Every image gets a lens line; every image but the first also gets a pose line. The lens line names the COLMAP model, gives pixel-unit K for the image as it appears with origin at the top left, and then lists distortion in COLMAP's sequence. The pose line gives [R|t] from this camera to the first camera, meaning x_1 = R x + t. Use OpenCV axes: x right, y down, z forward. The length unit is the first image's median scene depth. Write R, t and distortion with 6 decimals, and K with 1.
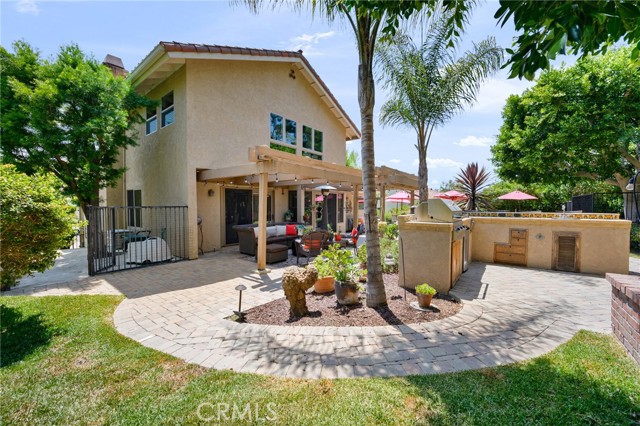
lens RADIAL K [[254.1, 0, 317.9], [0, 254.1, 213.3], [0, 0, 1]] dist [-0.000620, 0.001074]
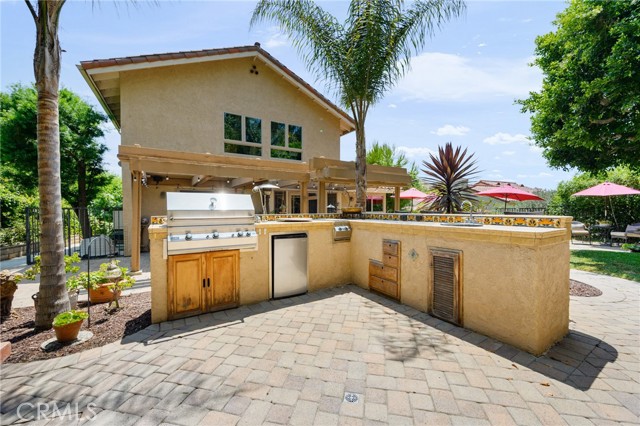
lens RADIAL K [[254.1, 0, 320.3], [0, 254.1, 212.6], [0, 0, 1]] dist [-0.000620, 0.001074]
pose [[0.934519, 0.002297, -0.355905, 0.518550], [-0.007639, 0.999878, -0.013606, 0.002602], [0.355830, 0.015433, 0.934423, 0.218724]]
